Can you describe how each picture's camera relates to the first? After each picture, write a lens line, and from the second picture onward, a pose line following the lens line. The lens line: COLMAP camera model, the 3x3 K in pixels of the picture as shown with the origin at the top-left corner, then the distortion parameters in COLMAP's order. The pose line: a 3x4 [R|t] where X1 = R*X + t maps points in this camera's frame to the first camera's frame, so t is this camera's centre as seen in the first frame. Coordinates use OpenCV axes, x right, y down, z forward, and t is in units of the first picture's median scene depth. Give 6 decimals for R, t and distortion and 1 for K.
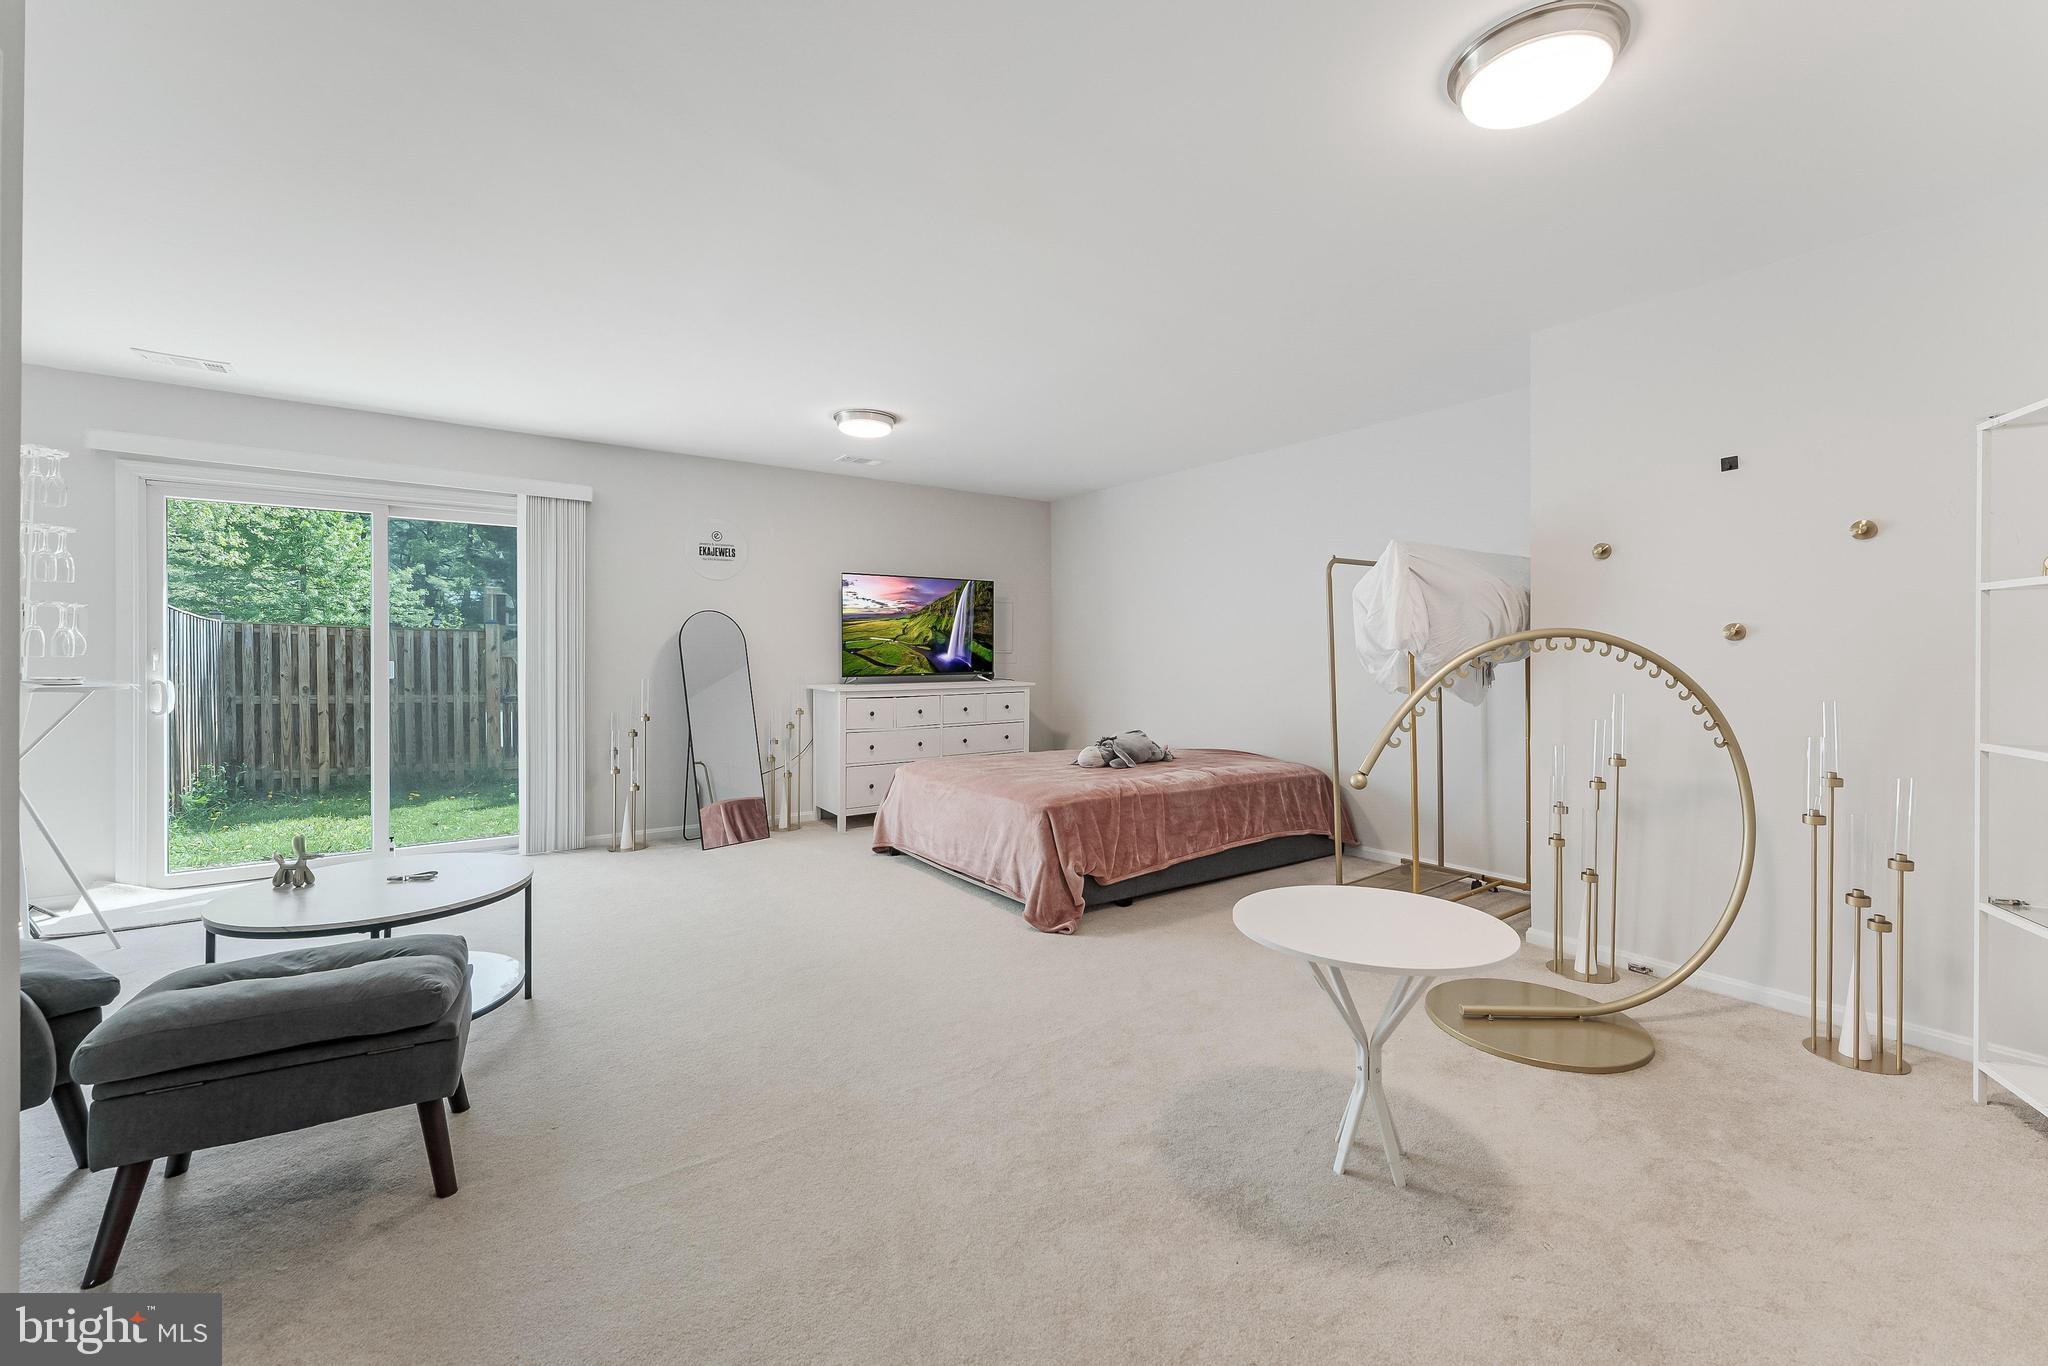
lens RADIAL K [[812.8, 0, 1025.6], [0, 812.8, 679.2], [0, 0, 1]] dist [0.000000, -0.000167]
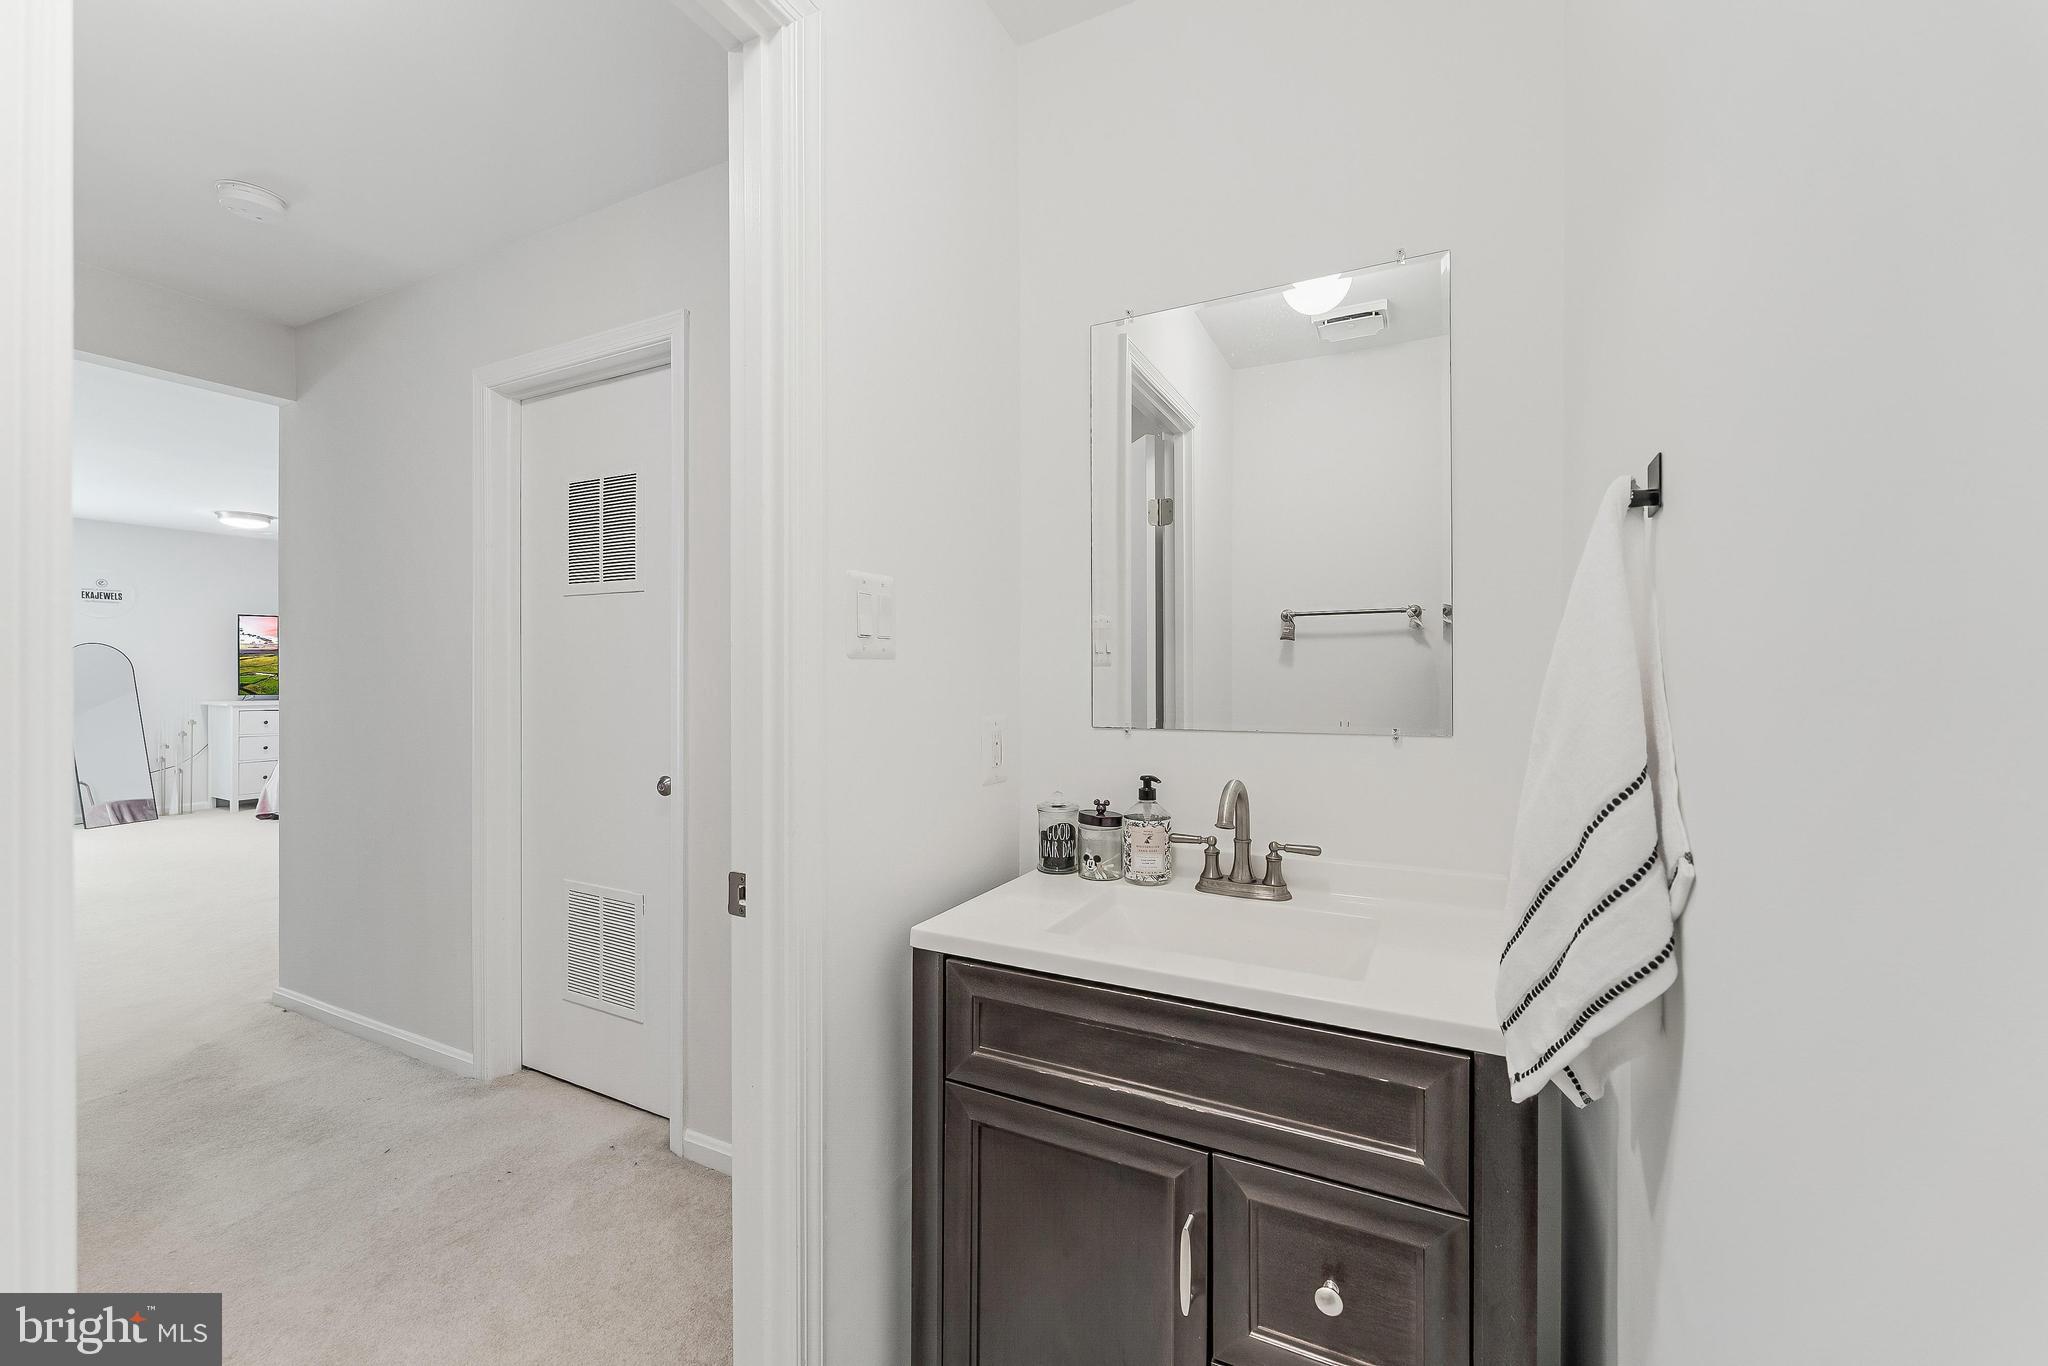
lens RADIAL K [[812.8, 0, 1025.6], [0, 812.8, 679.2], [0, 0, 1]] dist [0.000000, -0.000167]
pose [[0.888118, -0.001633, 0.459613, 0.302700], [0.006862, 0.999929, -0.009708, -0.006854], [-0.459565, 0.011775, 0.888066, -0.748245]]
